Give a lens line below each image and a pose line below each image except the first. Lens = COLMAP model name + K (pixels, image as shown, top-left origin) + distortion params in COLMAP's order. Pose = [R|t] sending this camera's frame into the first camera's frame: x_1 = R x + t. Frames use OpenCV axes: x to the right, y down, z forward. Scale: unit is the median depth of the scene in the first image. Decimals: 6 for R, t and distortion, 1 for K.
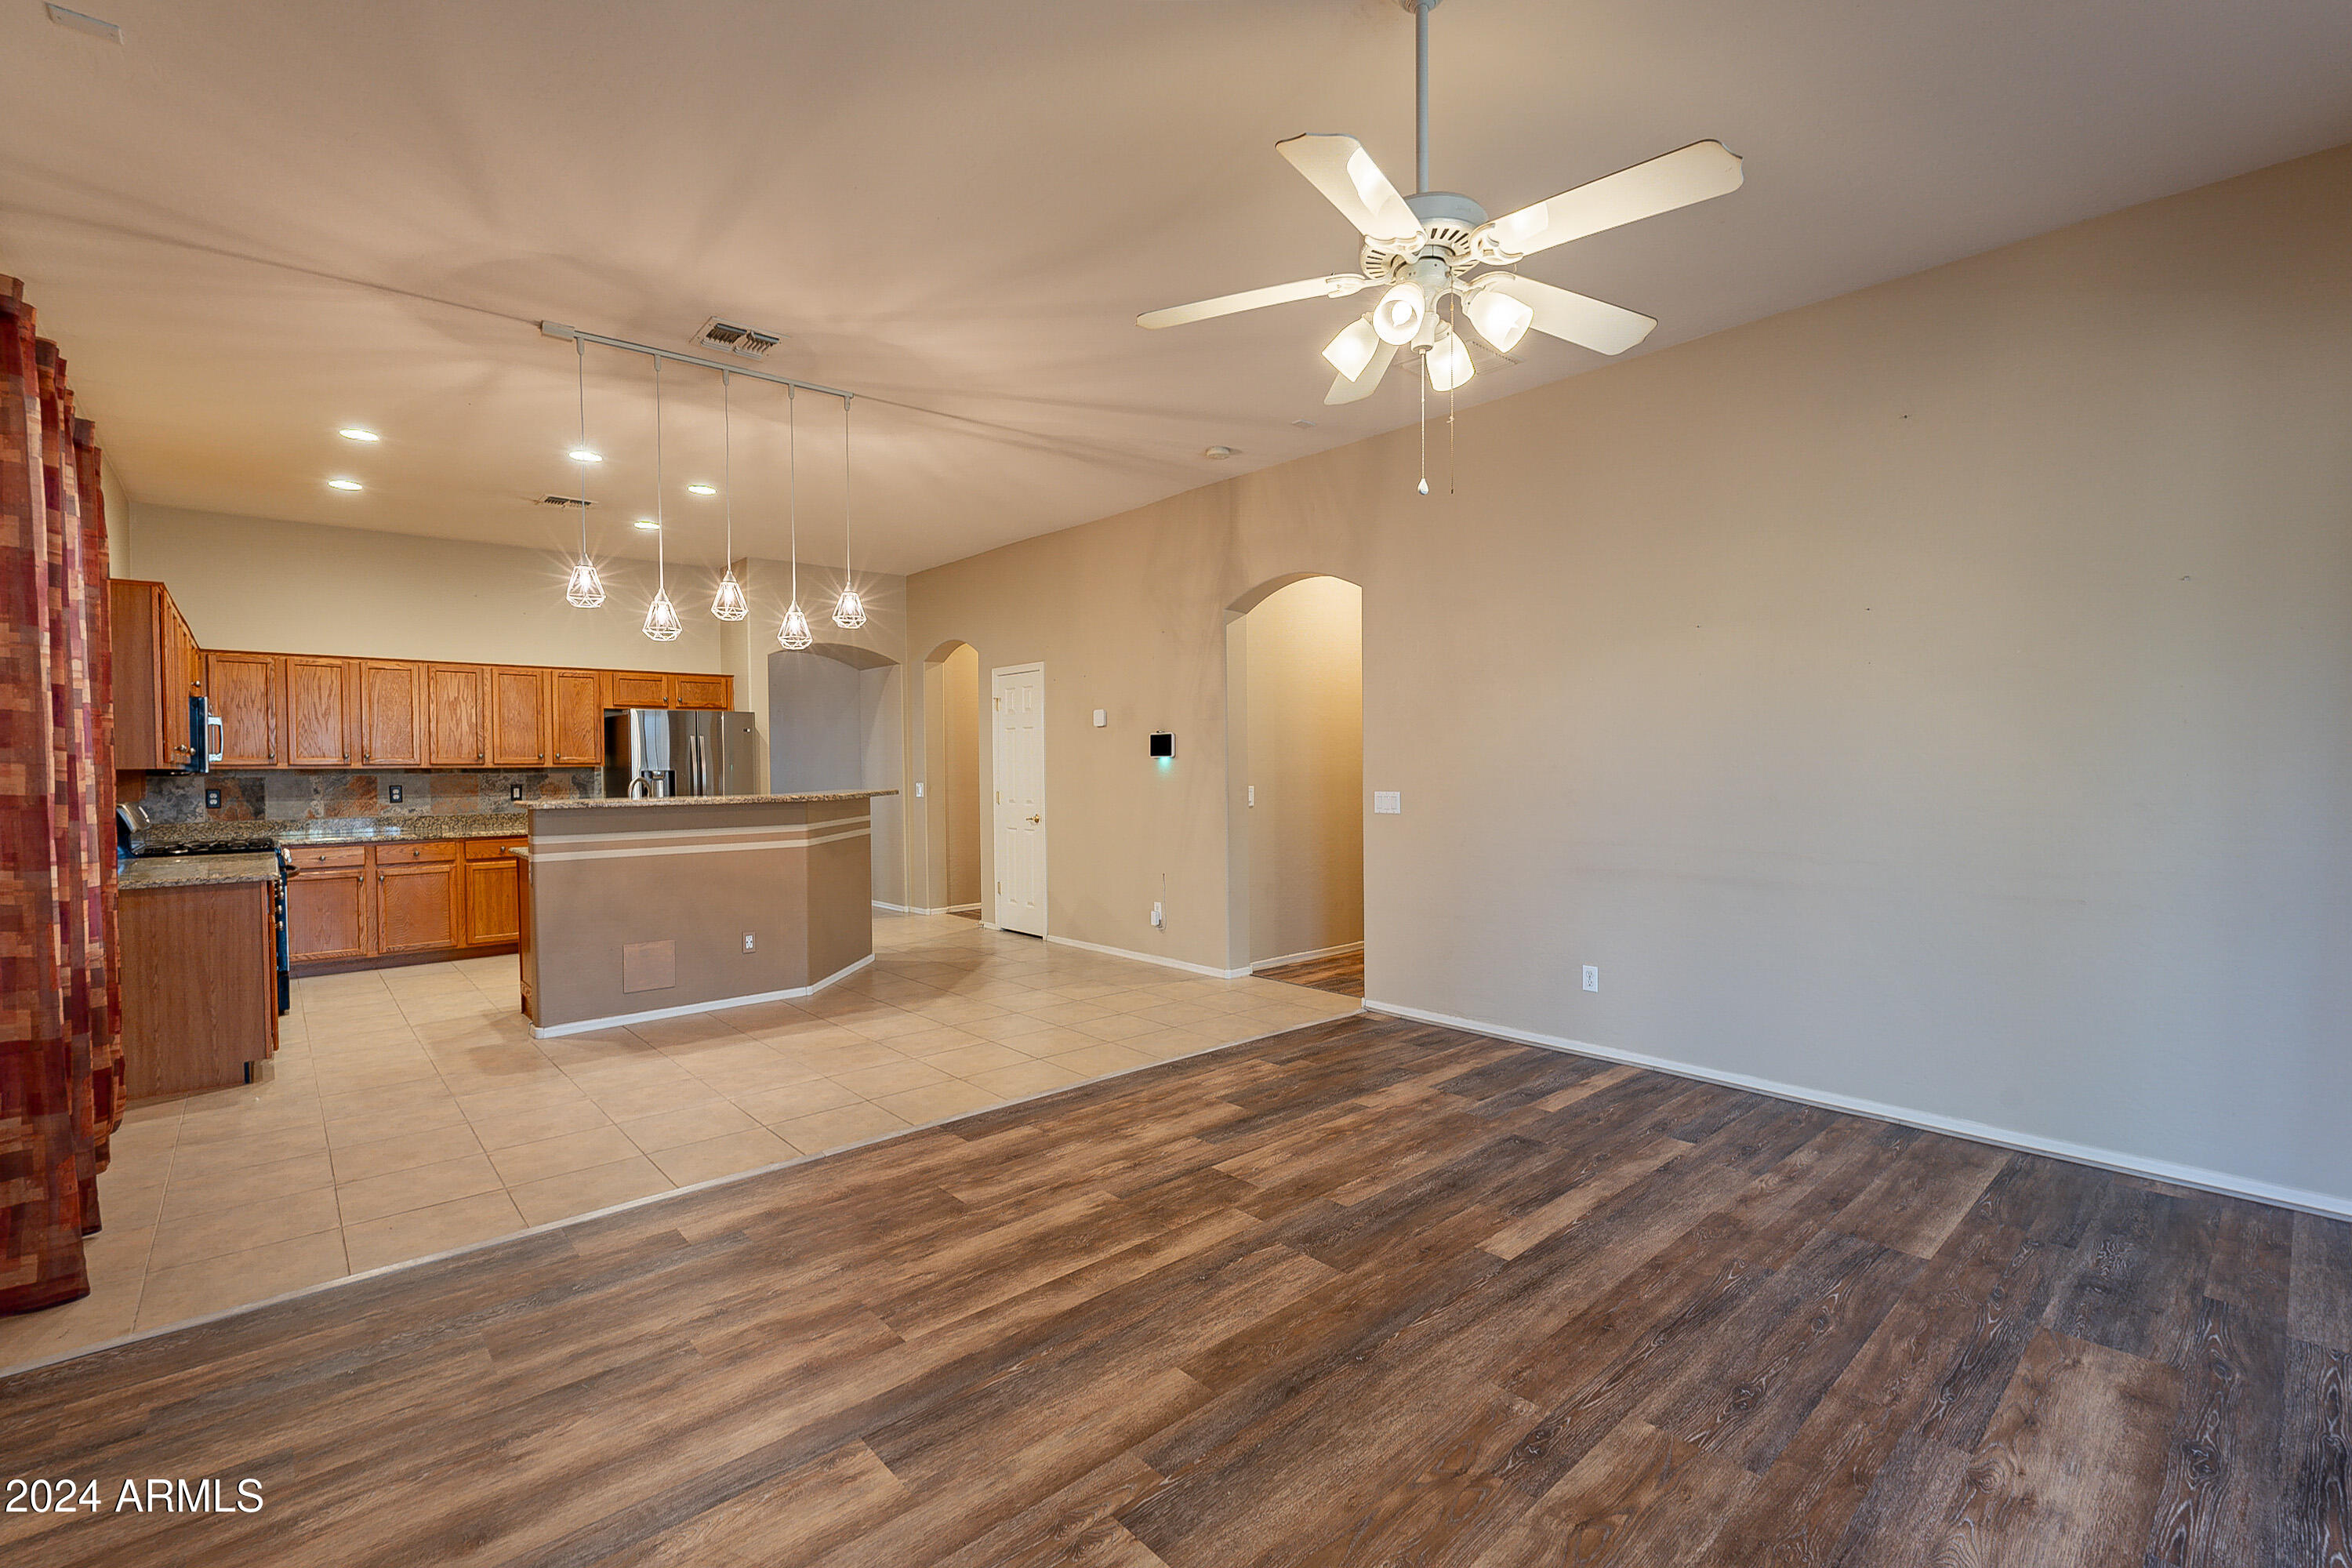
lens RADIAL K [[1029.4, 0, 1175.5], [0, 1029.4, 779.3], [0, 0, 1]] dist [0.004801, -0.000419]
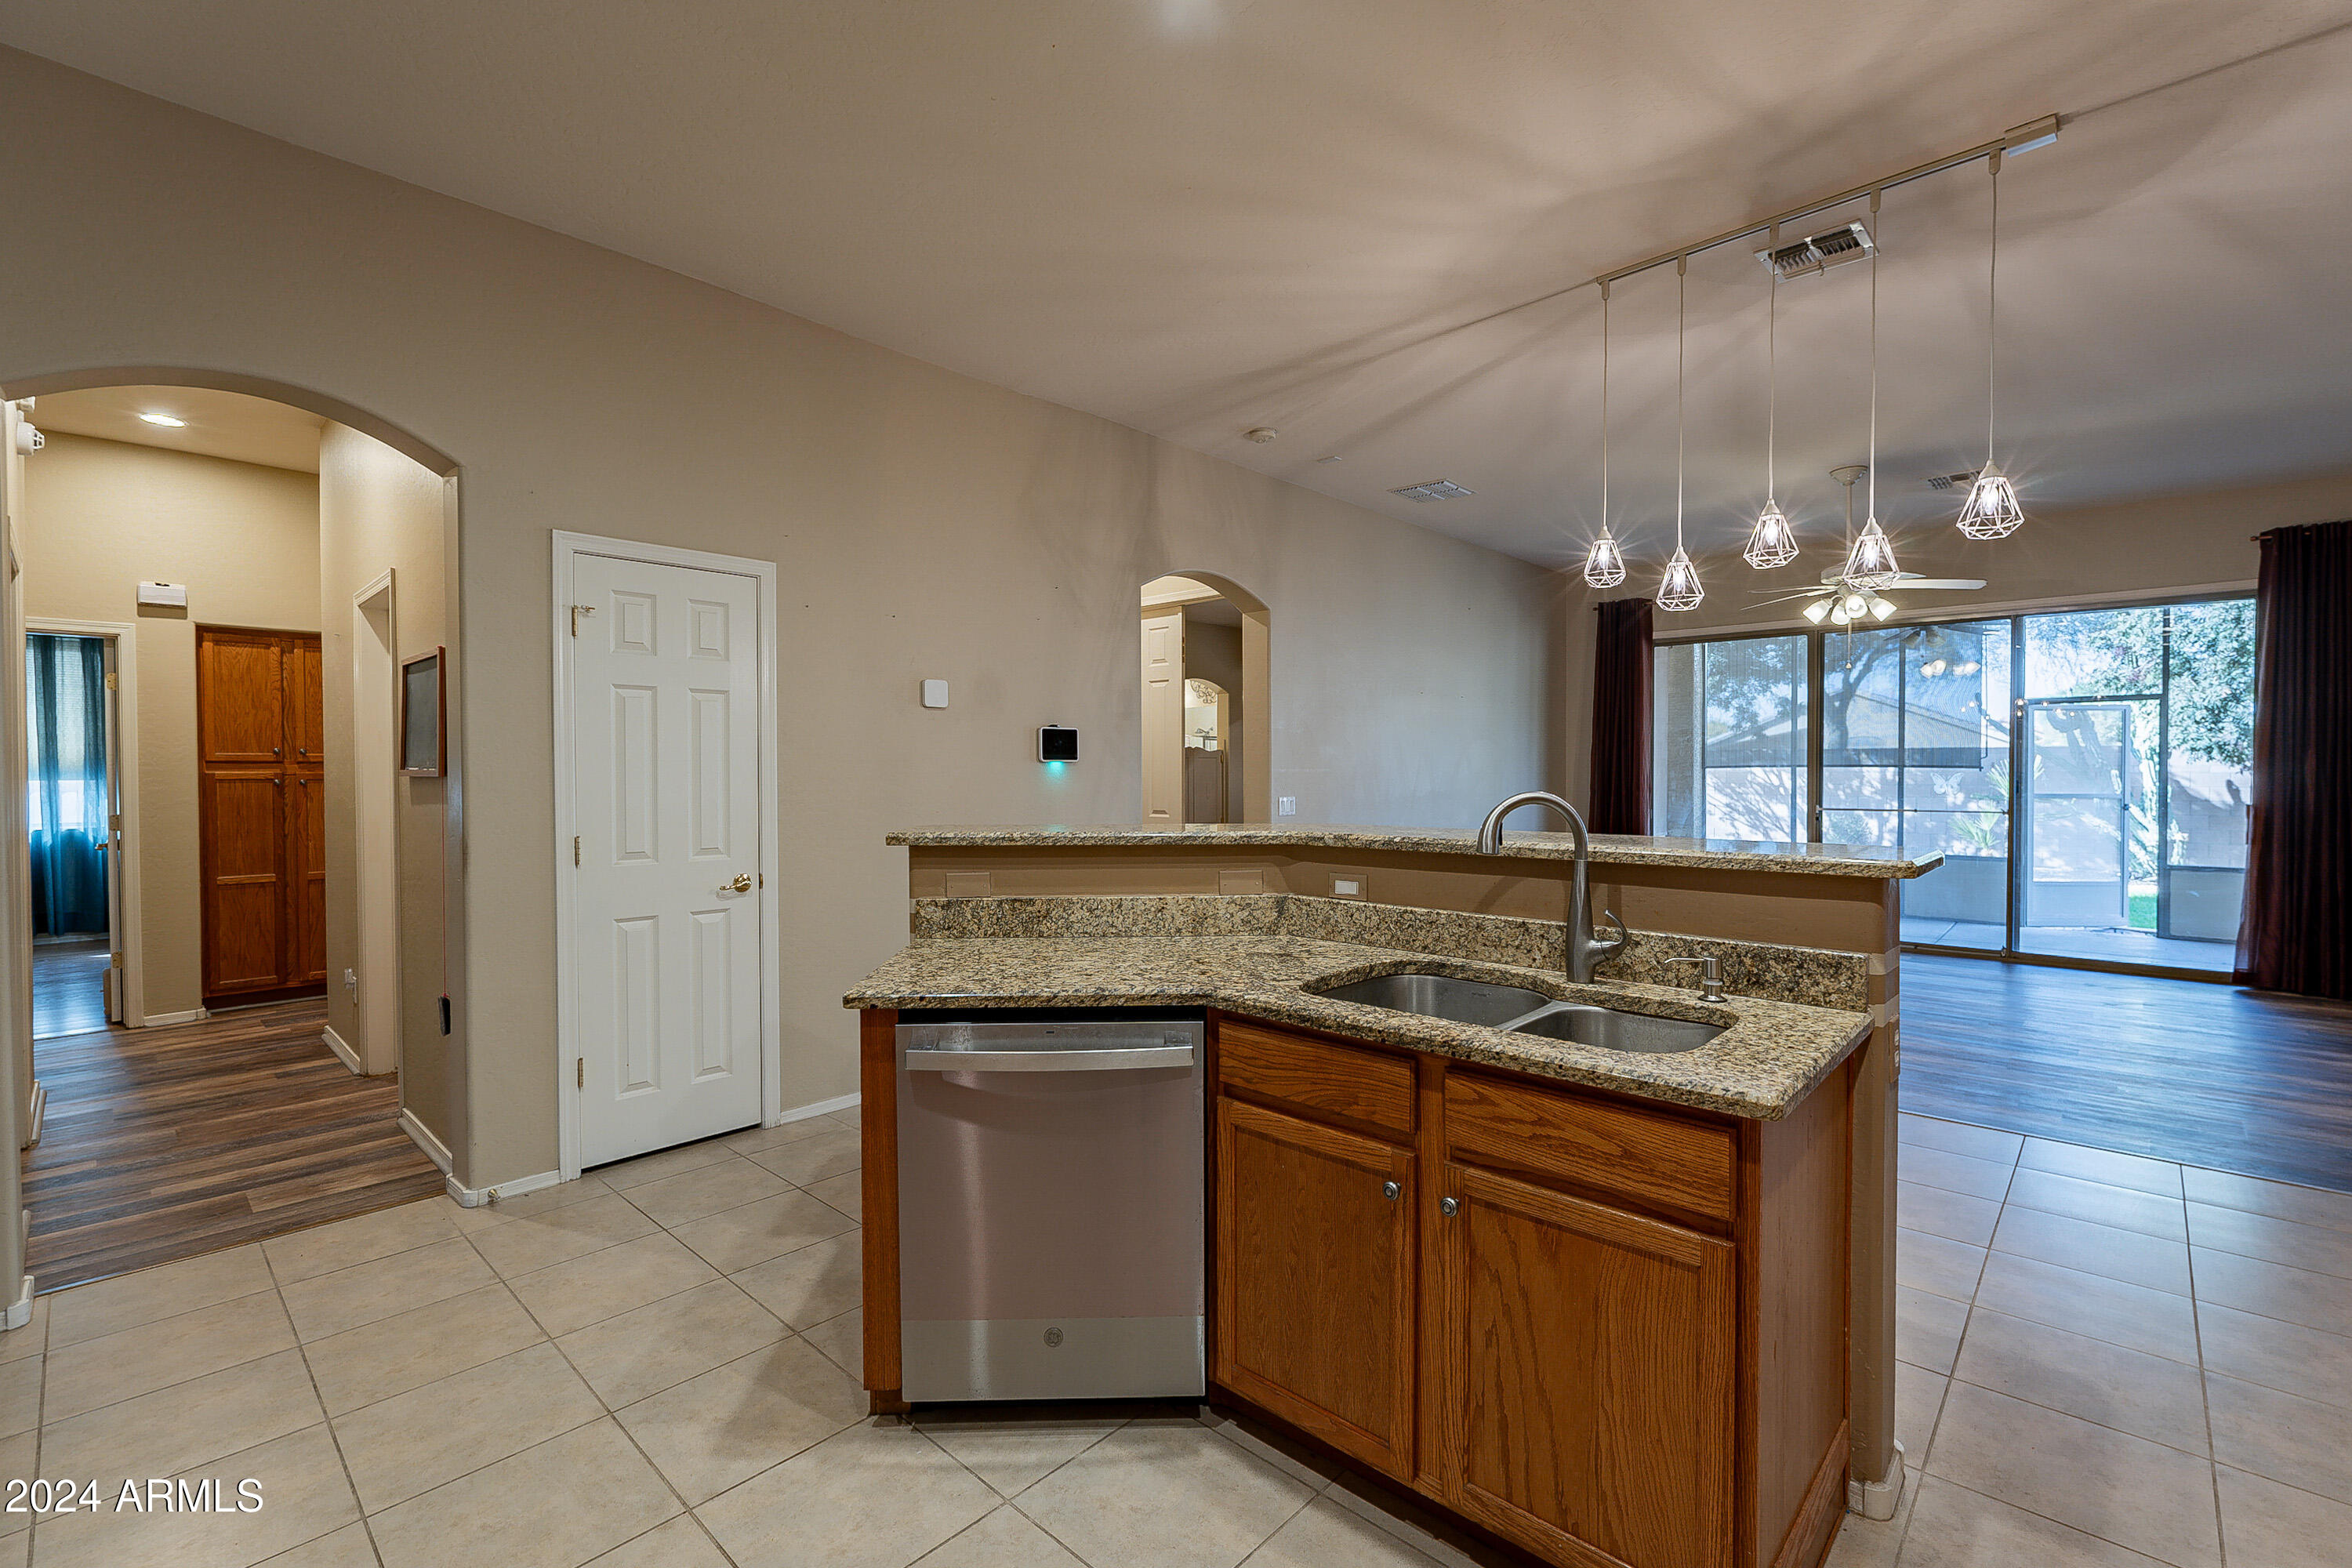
lens RADIAL K [[1029.4, 0, 1192.3], [0, 1029.4, 781.0], [0, 0, 1]] dist [0.004801, -0.000419]
pose [[-0.105101, -0.000310, 0.994461, -0.697296], [0.017046, 0.999852, 0.002114, -0.007325], [-0.994315, 0.017174, -0.105081, 0.929766]]
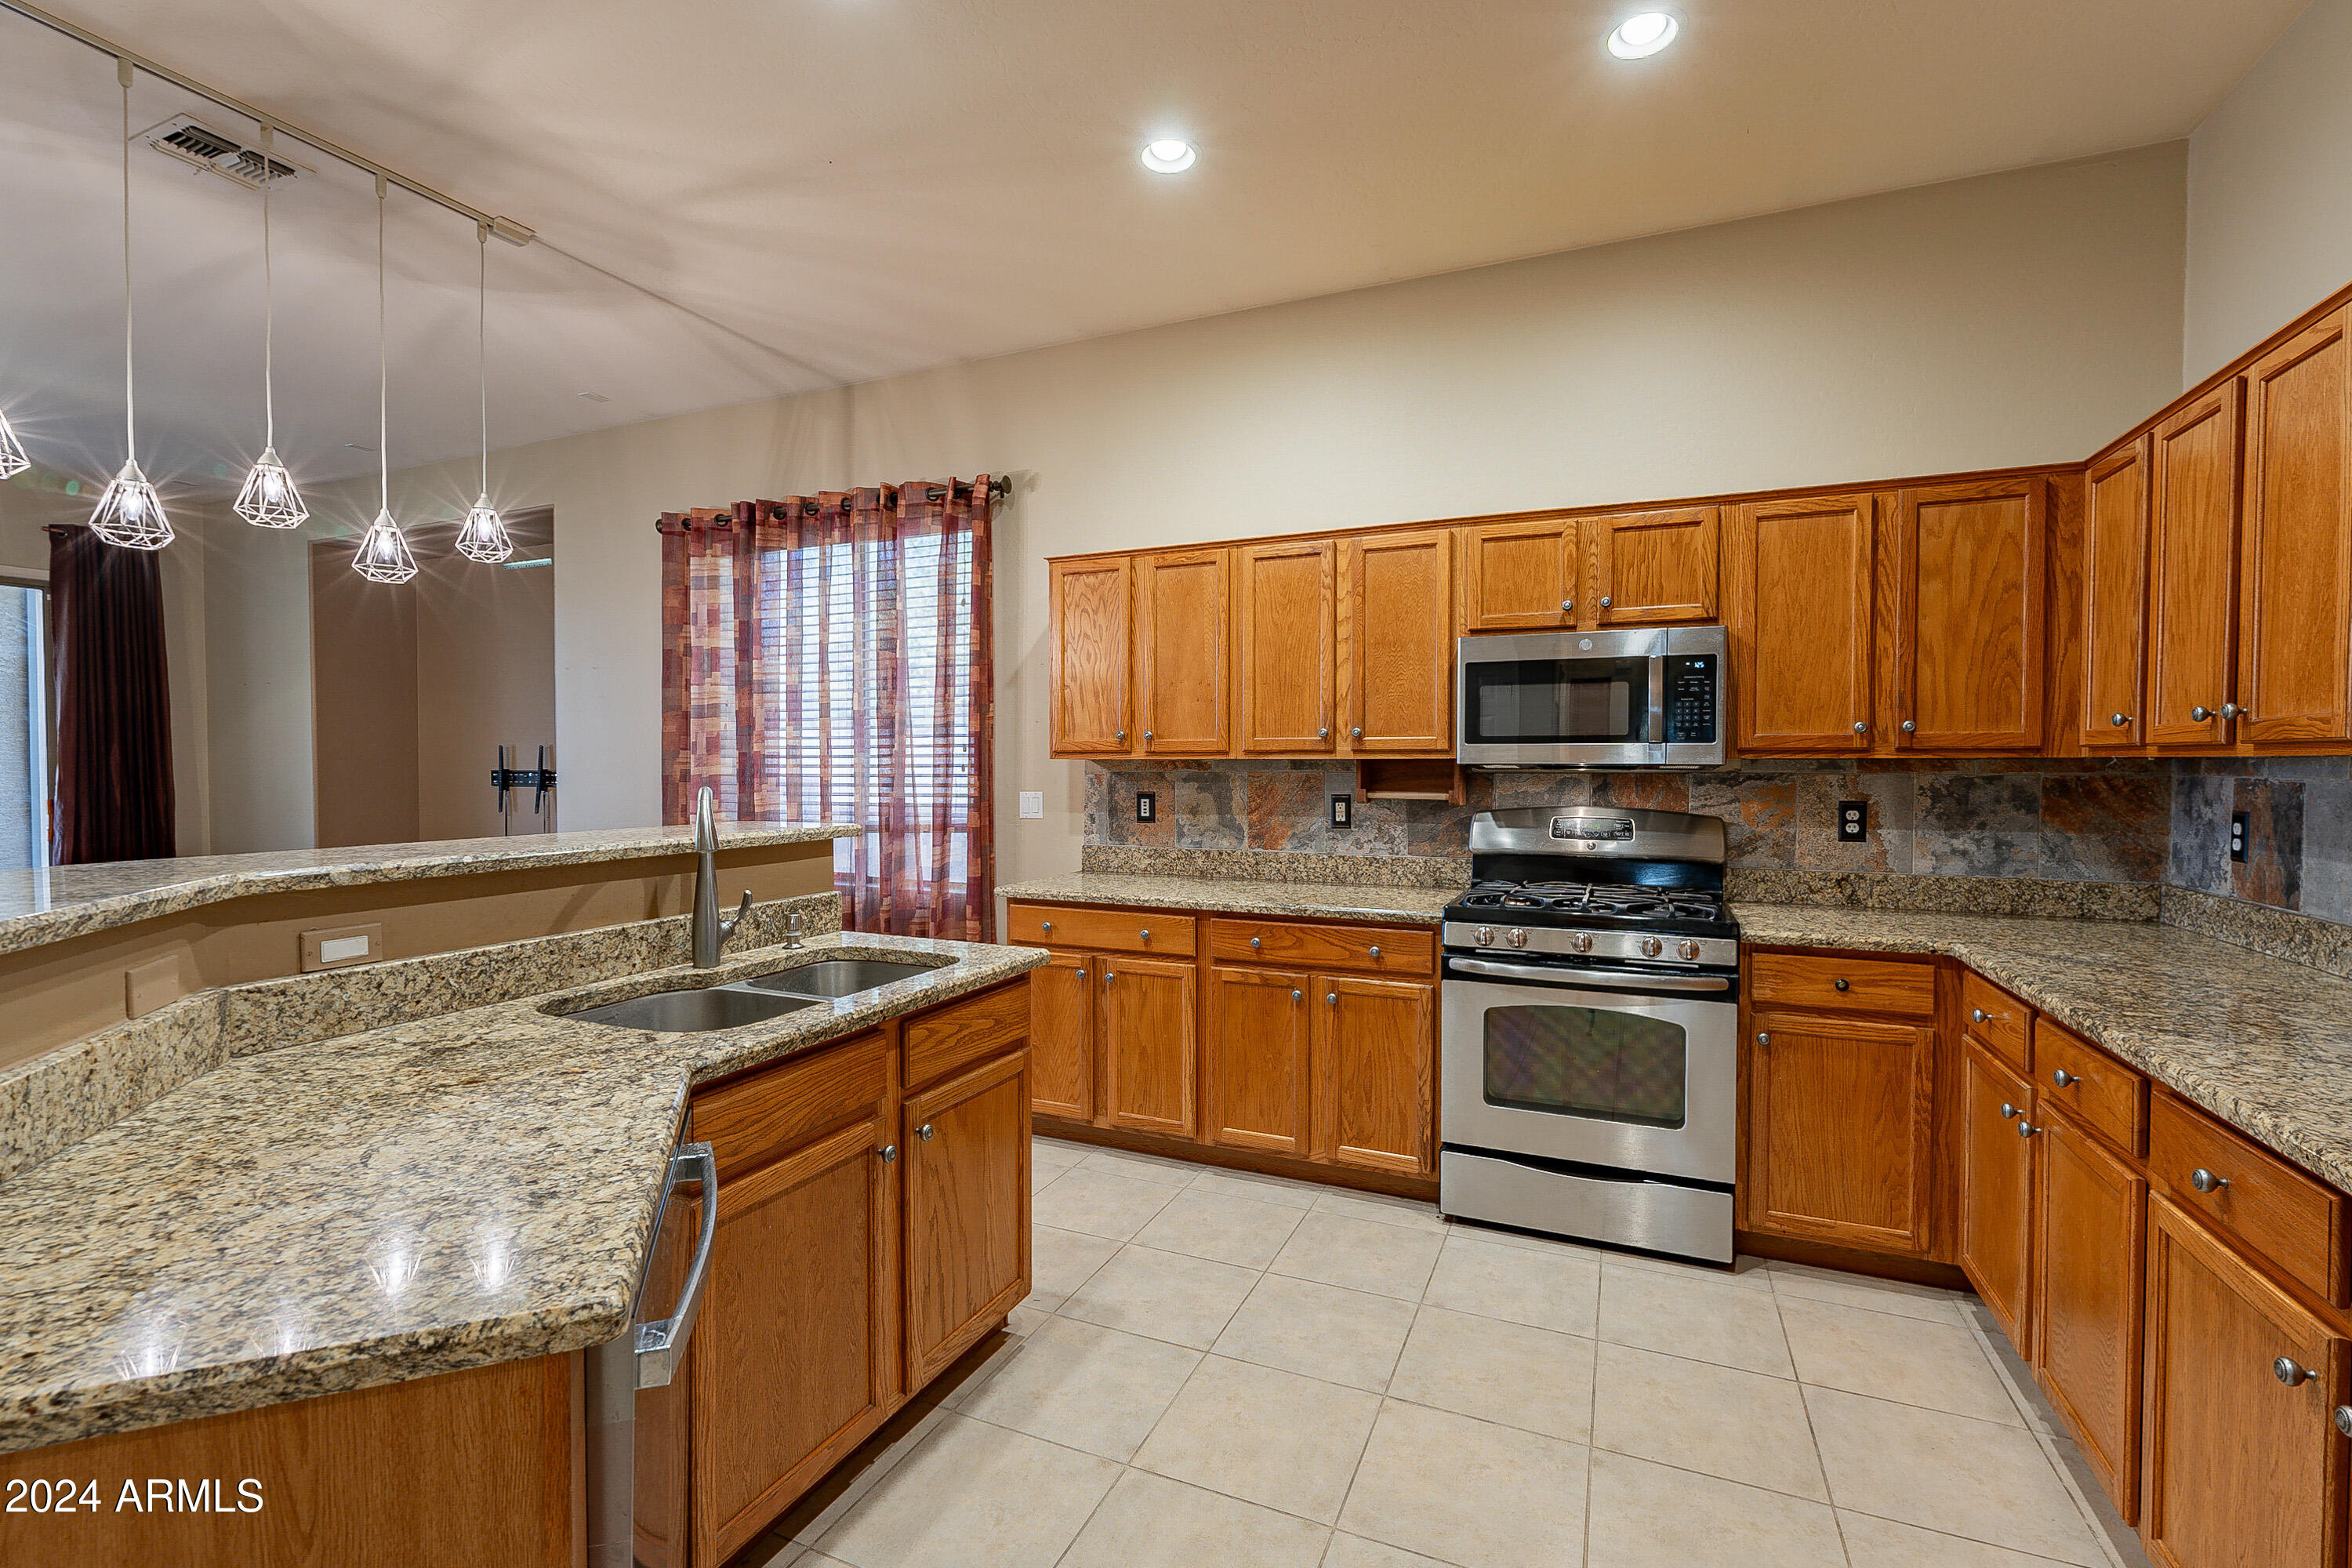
lens RADIAL K [[1029.4, 0, 1179.0], [0, 1029.4, 787.1], [0, 0, 1]] dist [0.004801, -0.000419]
pose [[-0.909995, 0.019867, -0.414143, -0.417891], [0.002948, 0.999136, 0.041453, -0.013580], [0.414609, 0.036501, -0.909267, 1.126815]]
